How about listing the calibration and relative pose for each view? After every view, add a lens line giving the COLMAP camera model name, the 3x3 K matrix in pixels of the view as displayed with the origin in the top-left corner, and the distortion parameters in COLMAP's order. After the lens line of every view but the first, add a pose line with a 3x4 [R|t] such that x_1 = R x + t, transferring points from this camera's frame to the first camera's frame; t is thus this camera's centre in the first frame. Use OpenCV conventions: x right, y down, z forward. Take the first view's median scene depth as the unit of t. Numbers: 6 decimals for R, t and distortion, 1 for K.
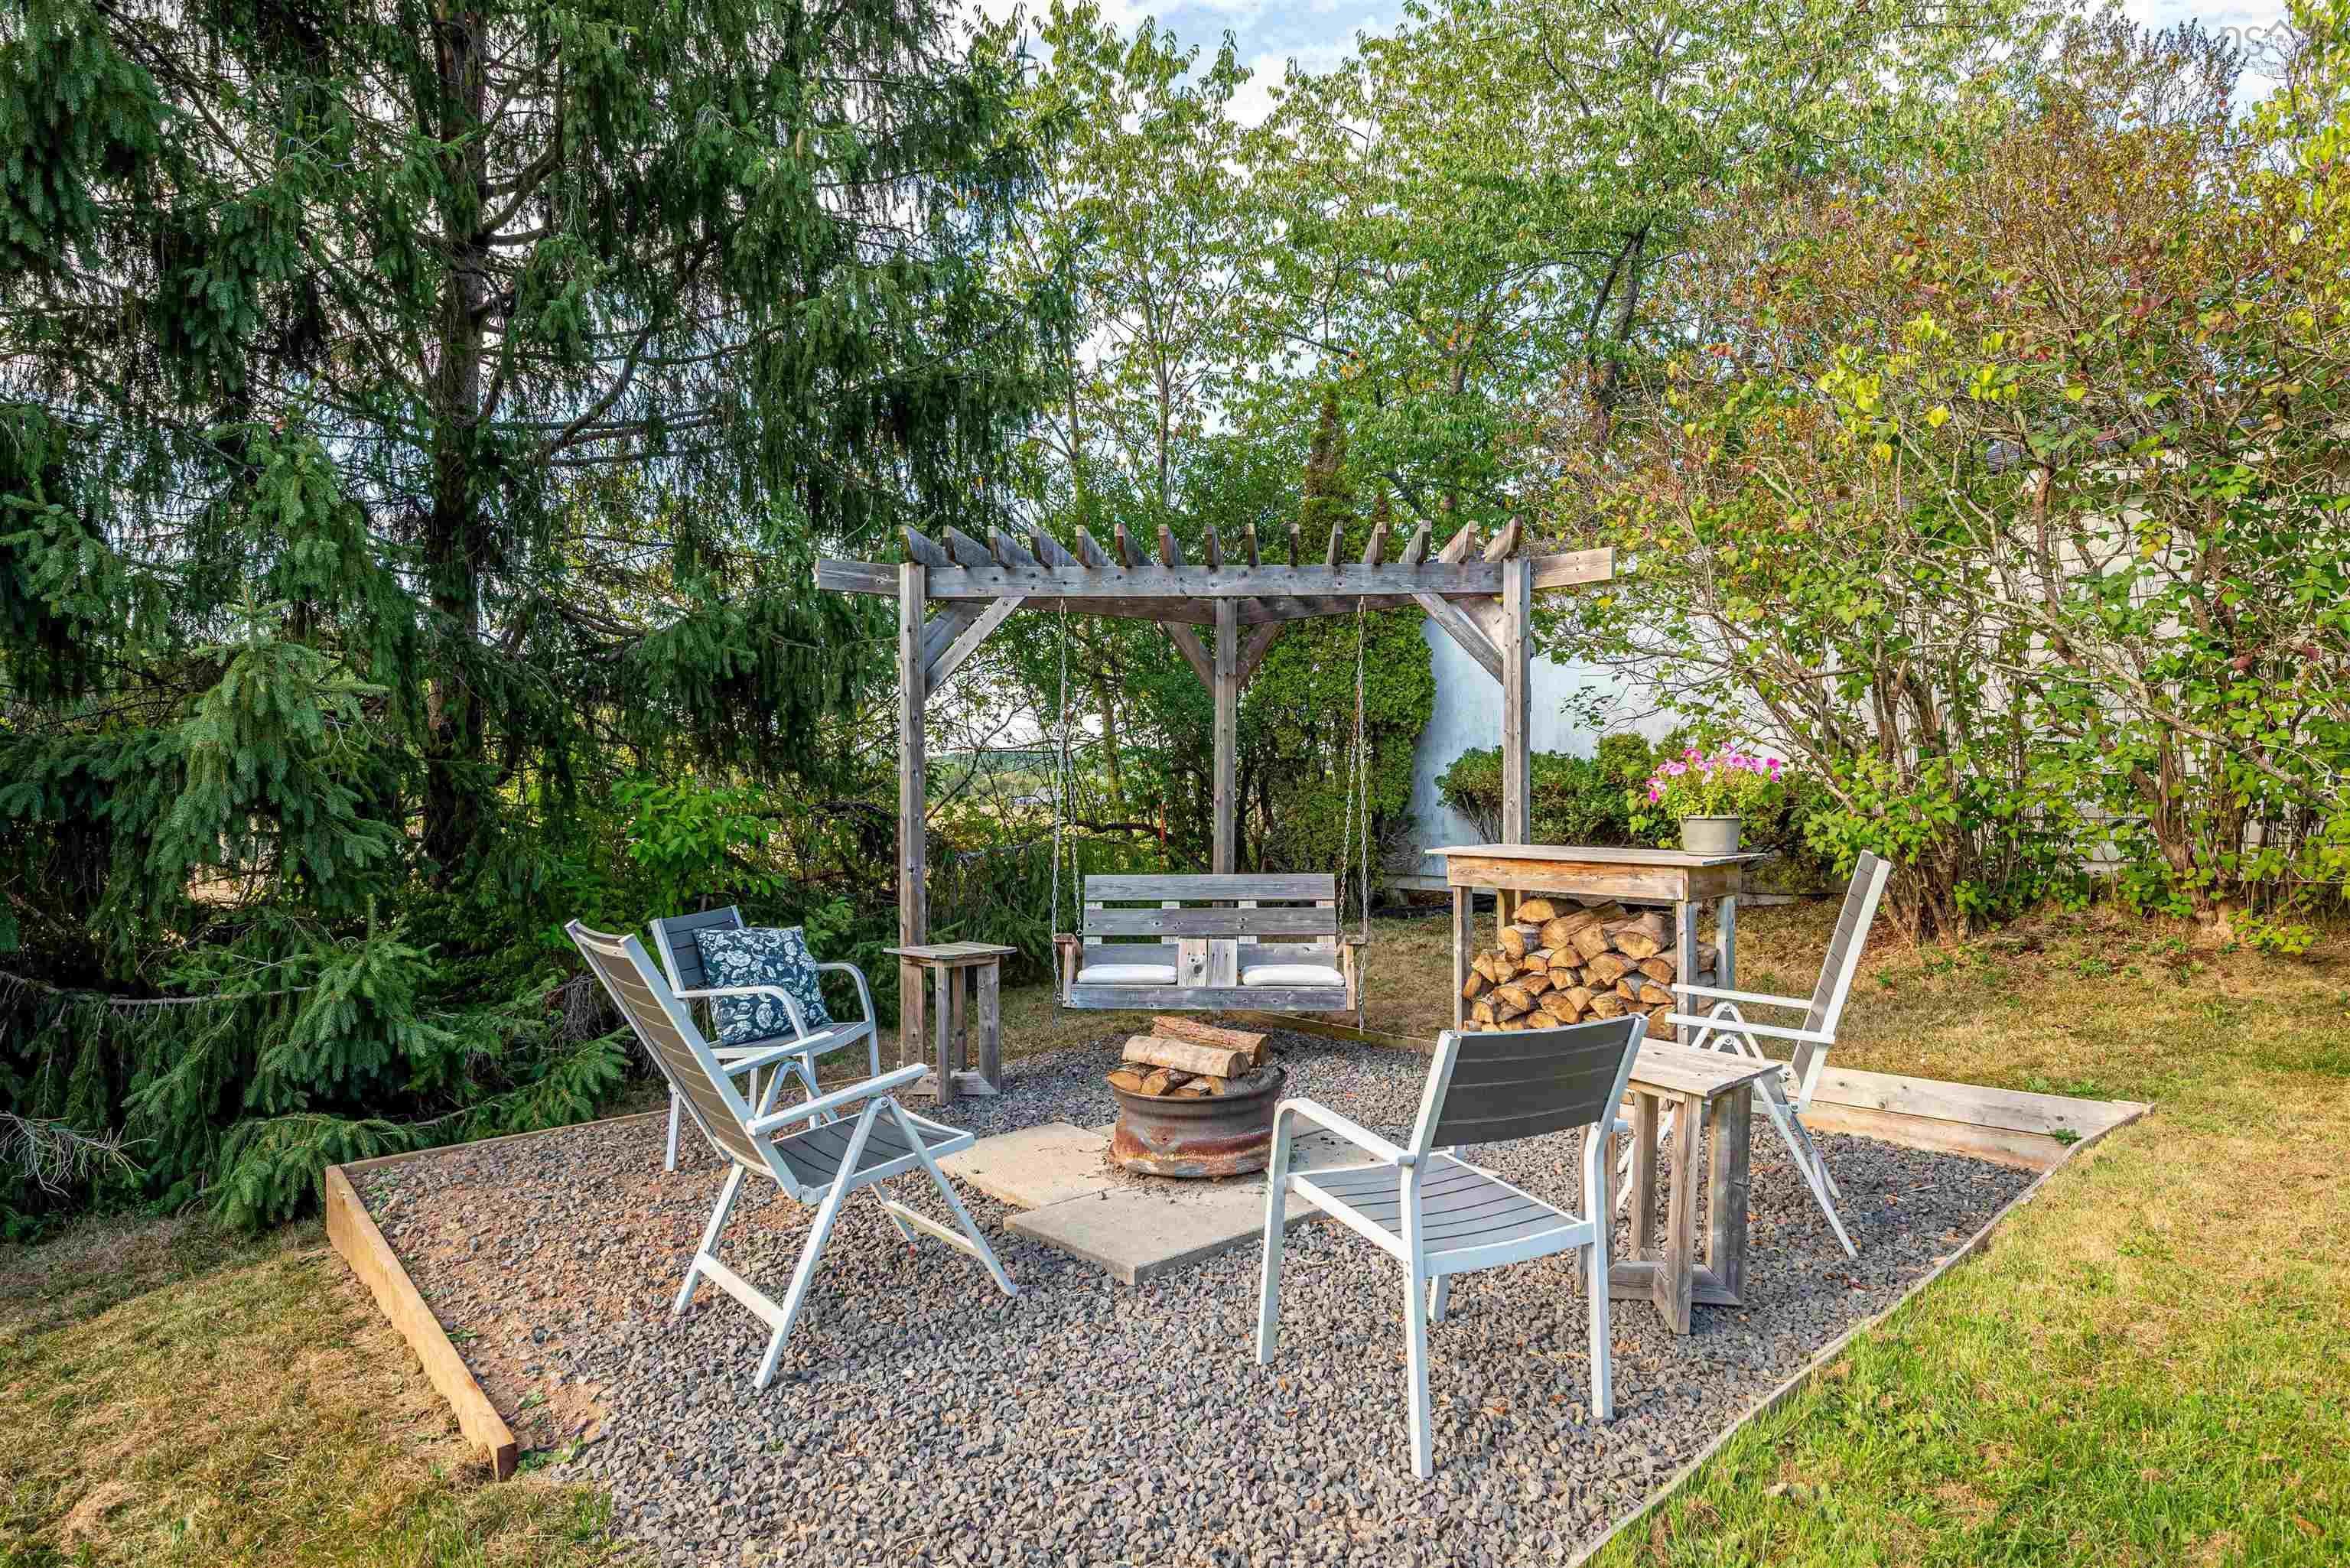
lens RADIAL K [[1255.1, 0, 1174.4], [0, 1255.1, 789.7], [0, 0, 1]] dist [0.003021, -0.000095]
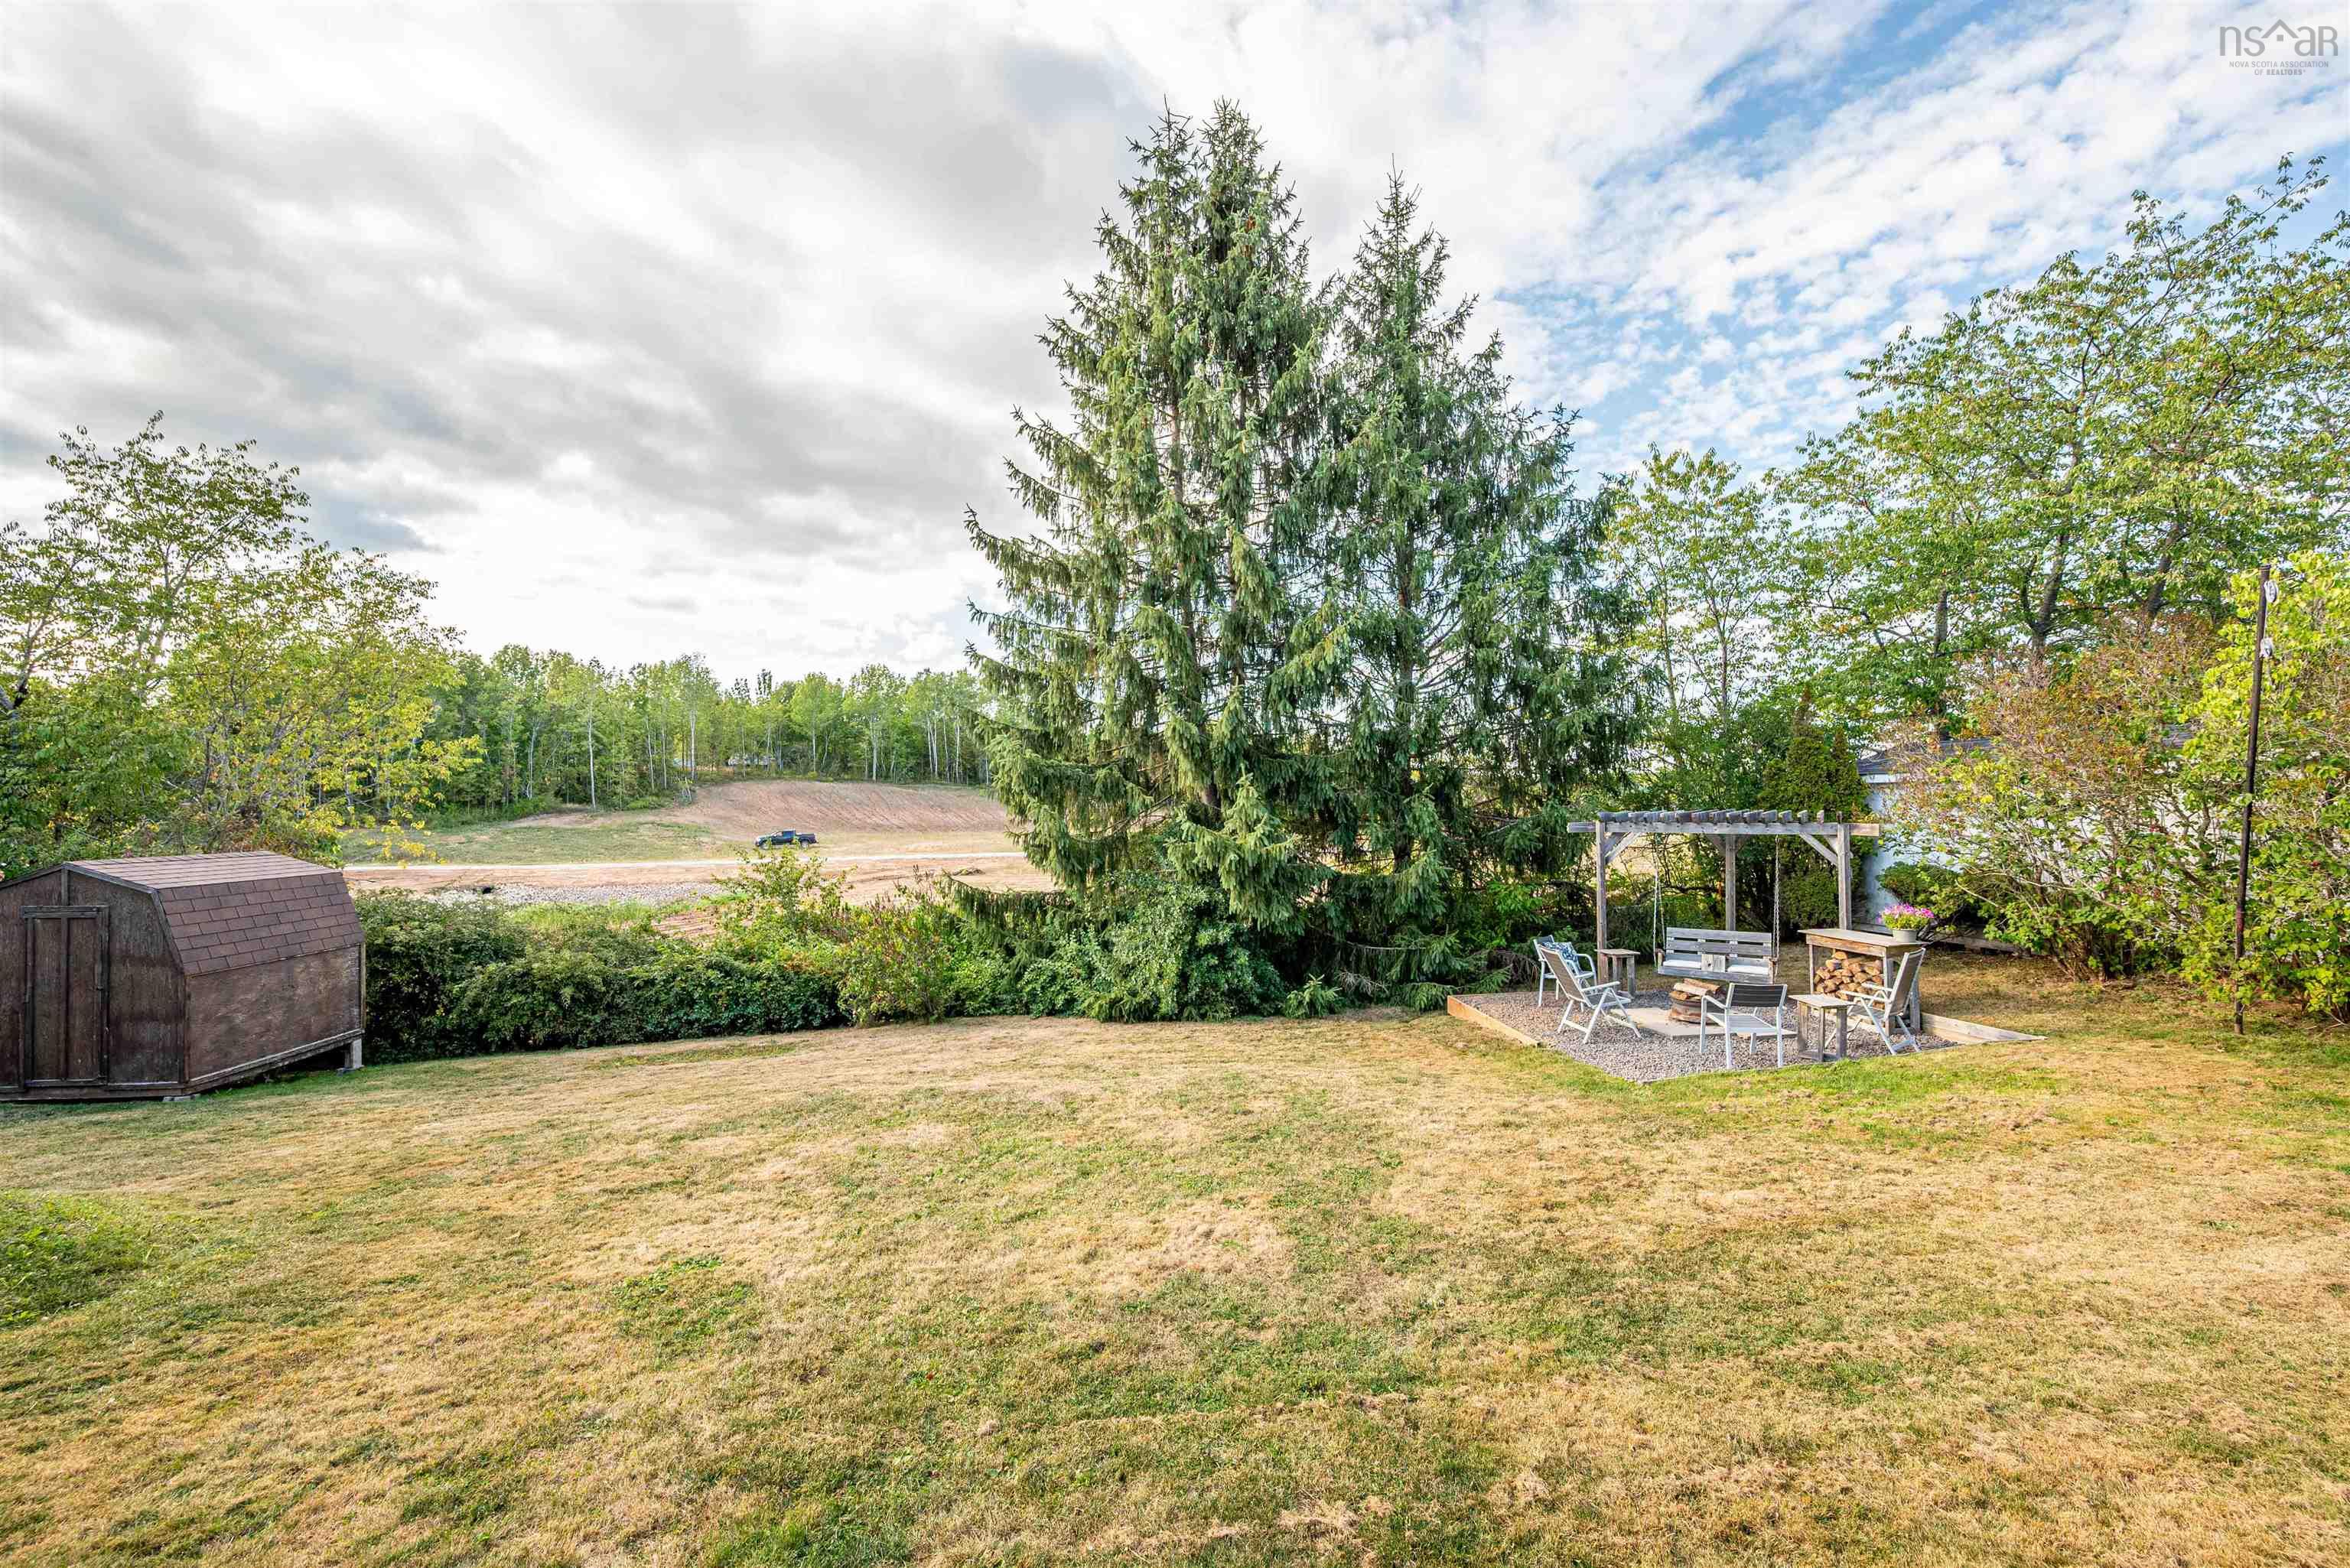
lens RADIAL K [[939.6, 0, 1174.9], [0, 939.6, 785.6], [0, 0, 1]] dist [0.001793, -0.000047]
pose [[0.835576, -0.014115, -0.549193, 0.204399], [0.007930, 0.999876, -0.013633, -0.278380], [0.549317, 0.007036, 0.835584, -1.660193]]
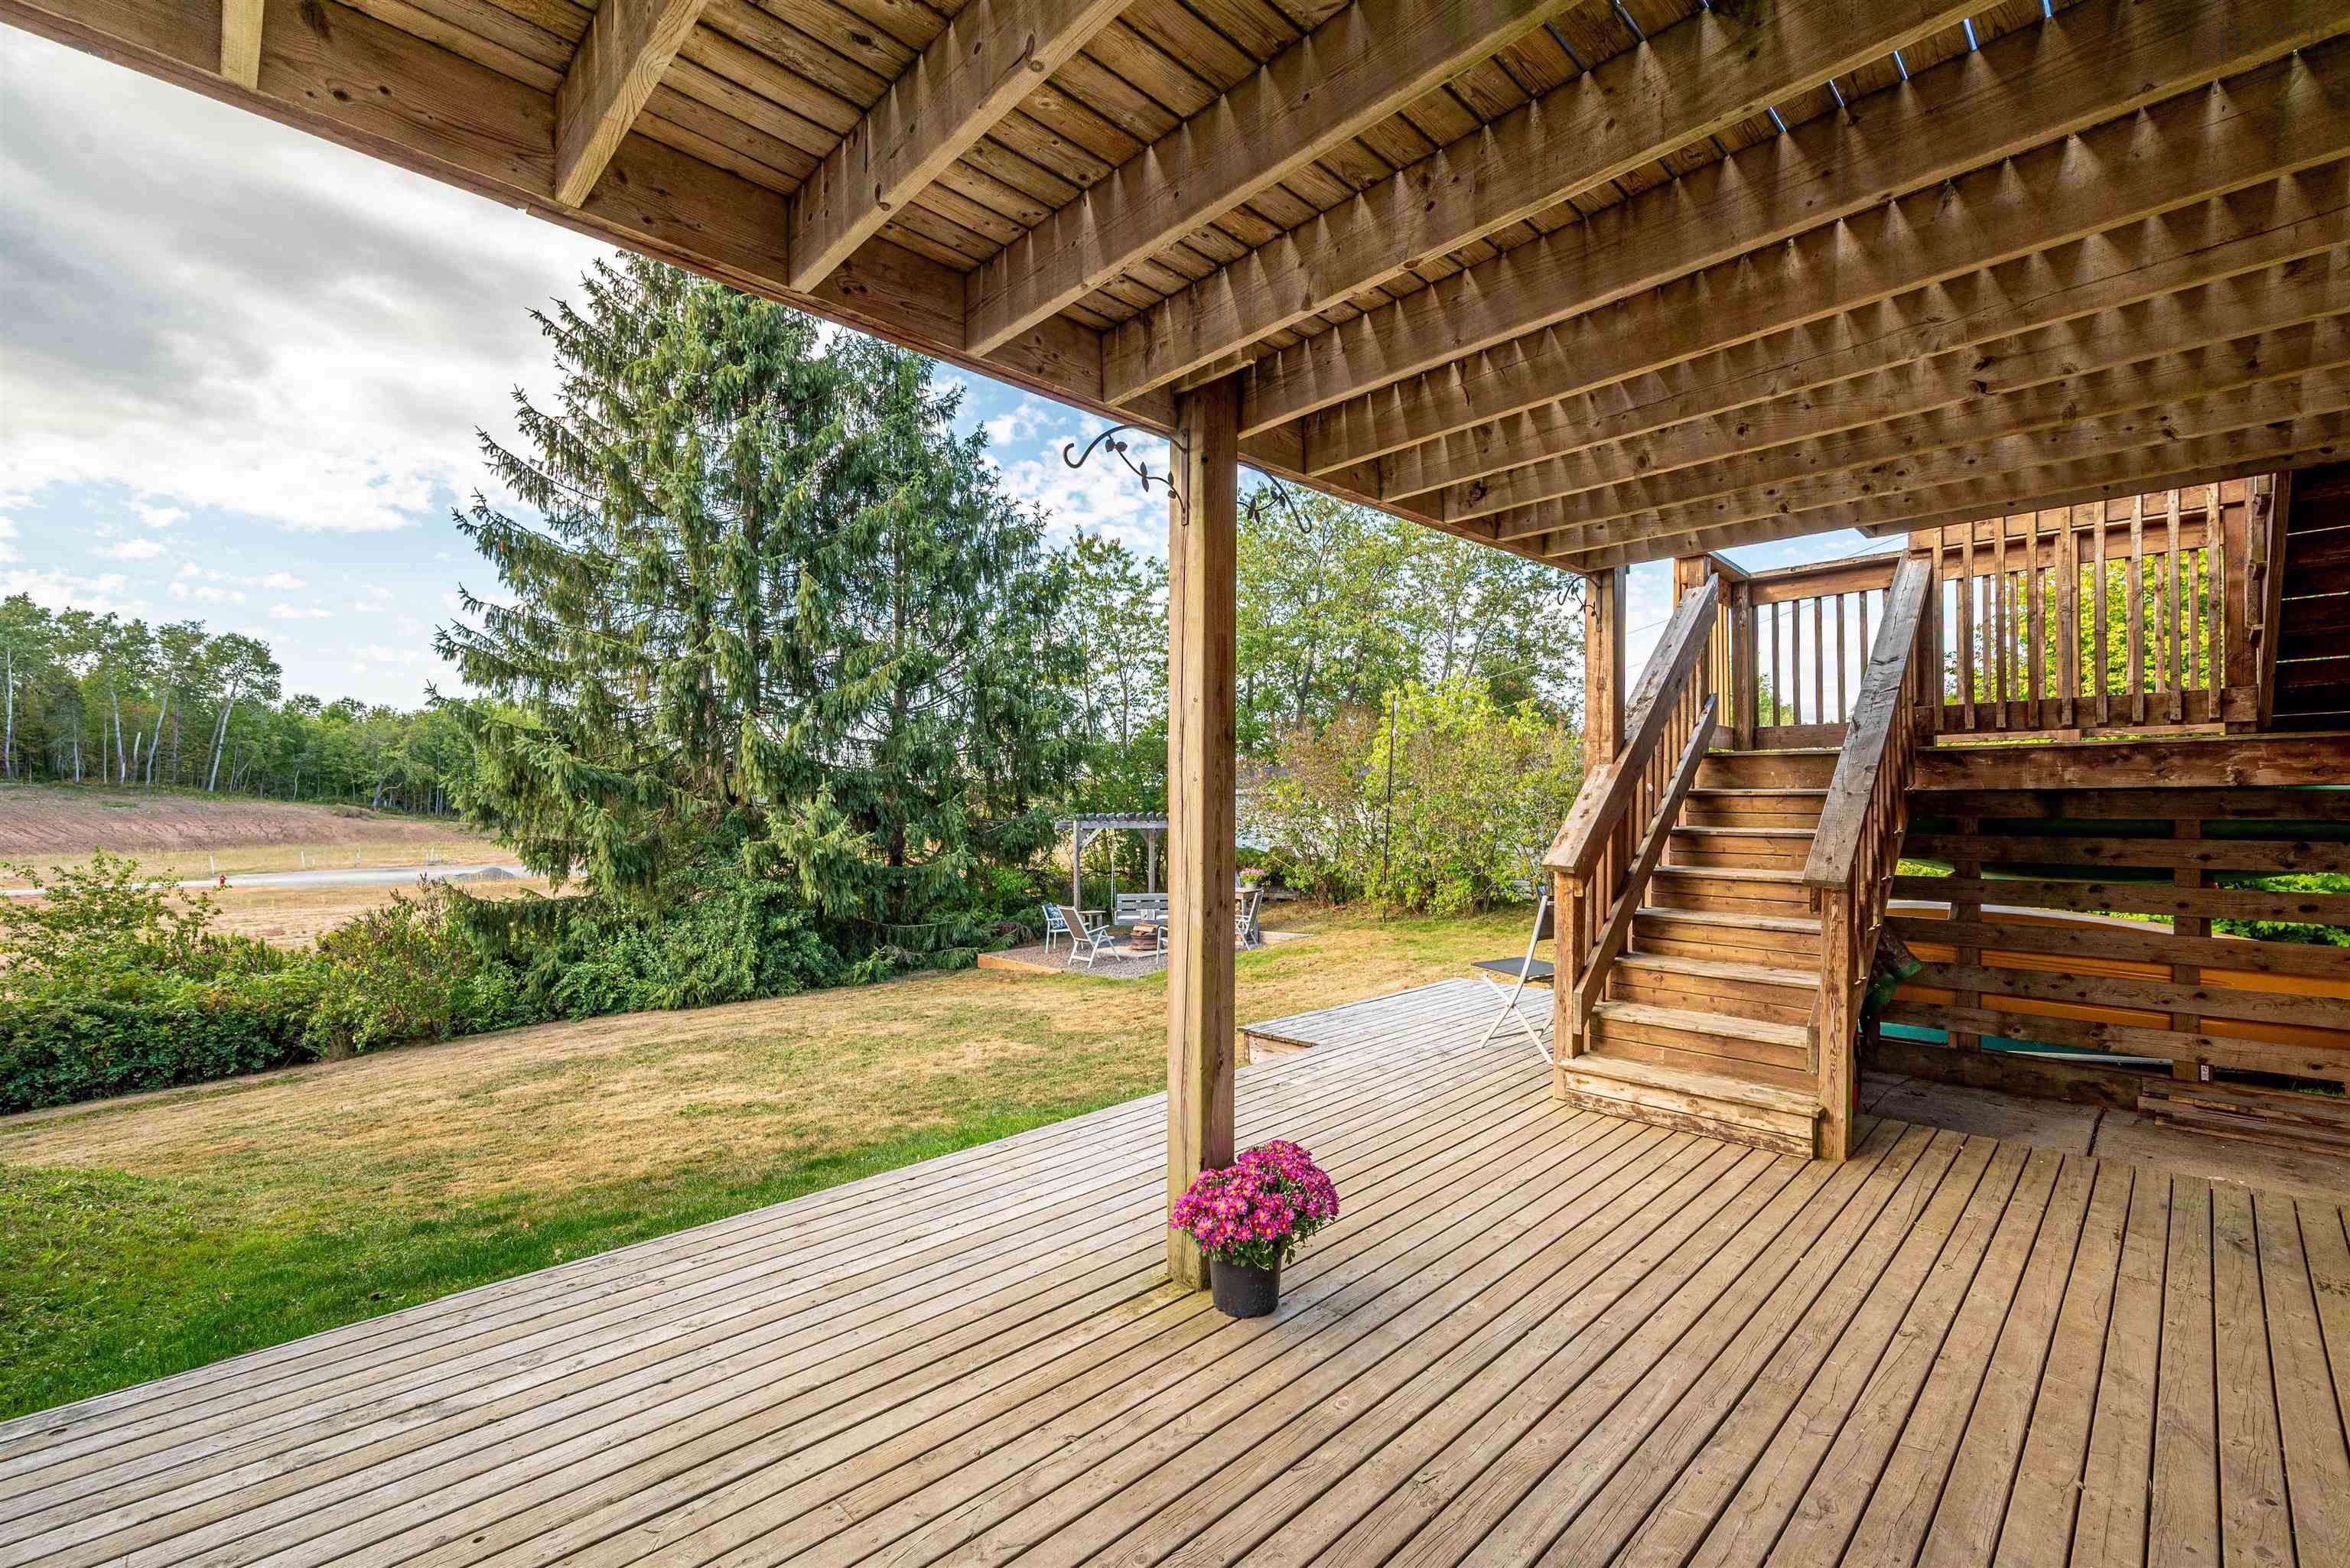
lens RADIAL K [[1011.5, 0, 1197.7], [0, 1011.5, 804.8], [0, 0, 1]] dist [0.001126, 0.000971]
pose [[0.996852, -0.004223, 0.079169, -0.083248], [0.004111, 0.999990, 0.001577, -0.271459], [-0.079175, -0.001246, 0.996860, -2.748237]]
